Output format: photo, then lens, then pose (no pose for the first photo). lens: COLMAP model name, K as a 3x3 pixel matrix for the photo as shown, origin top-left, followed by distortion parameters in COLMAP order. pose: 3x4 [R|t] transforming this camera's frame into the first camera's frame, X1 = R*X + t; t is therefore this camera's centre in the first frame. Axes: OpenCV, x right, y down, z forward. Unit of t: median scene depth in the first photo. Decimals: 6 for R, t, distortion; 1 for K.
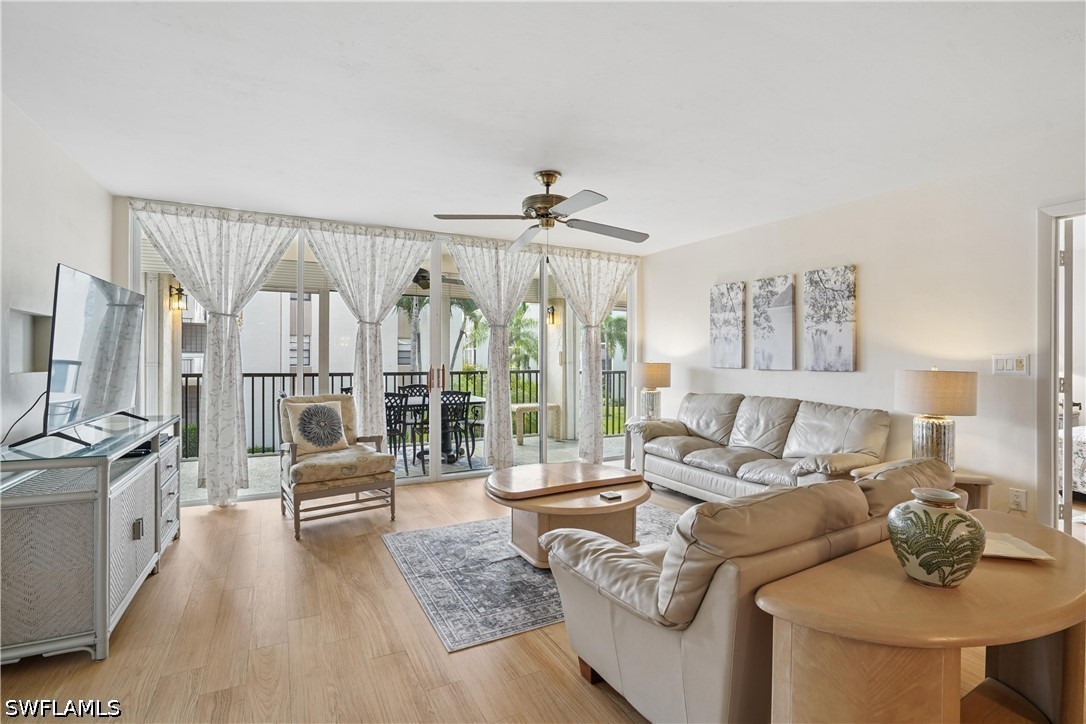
lens RADIAL K [[502.4, 0, 540.0], [0, 502.4, 359.4], [0, 0, 1]] dist [-0.017754, 0.000074]
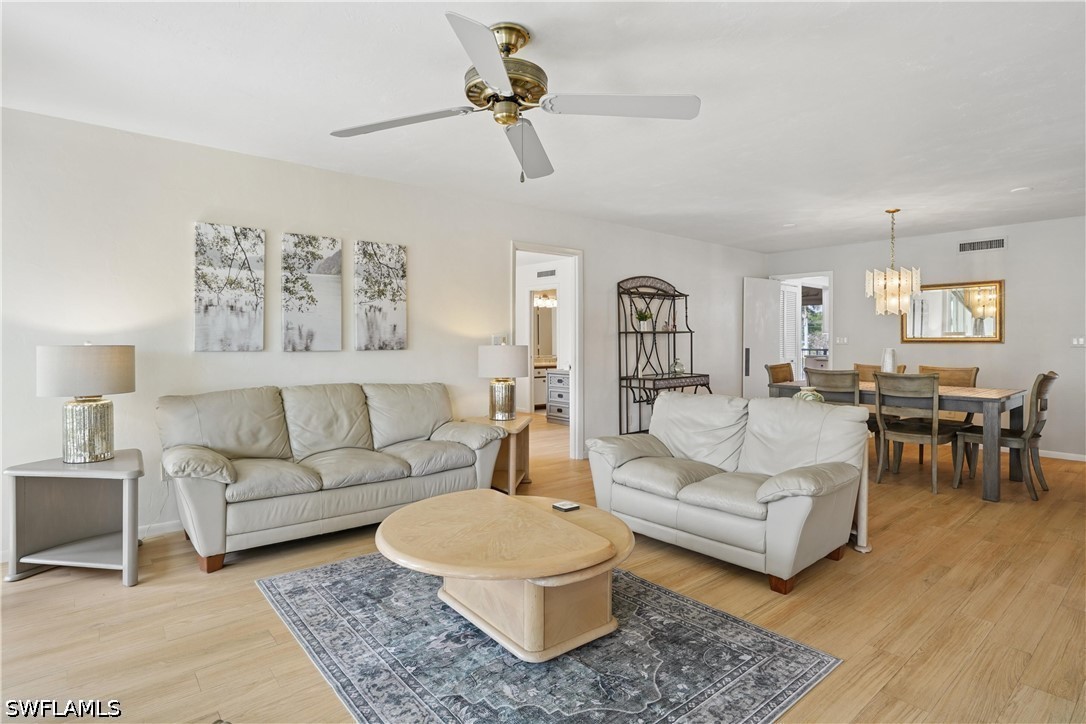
lens RADIAL K [[561.5, 0, 546.9], [0, 561.5, 345.8], [0, 0, 1]] dist [-0.017956, 0.000806]
pose [[-0.207585, -0.012618, 0.978136, -0.551296], [0.007318, 0.999869, 0.014452, 0.002822], [-0.978190, 0.010158, -0.207465, 0.913288]]
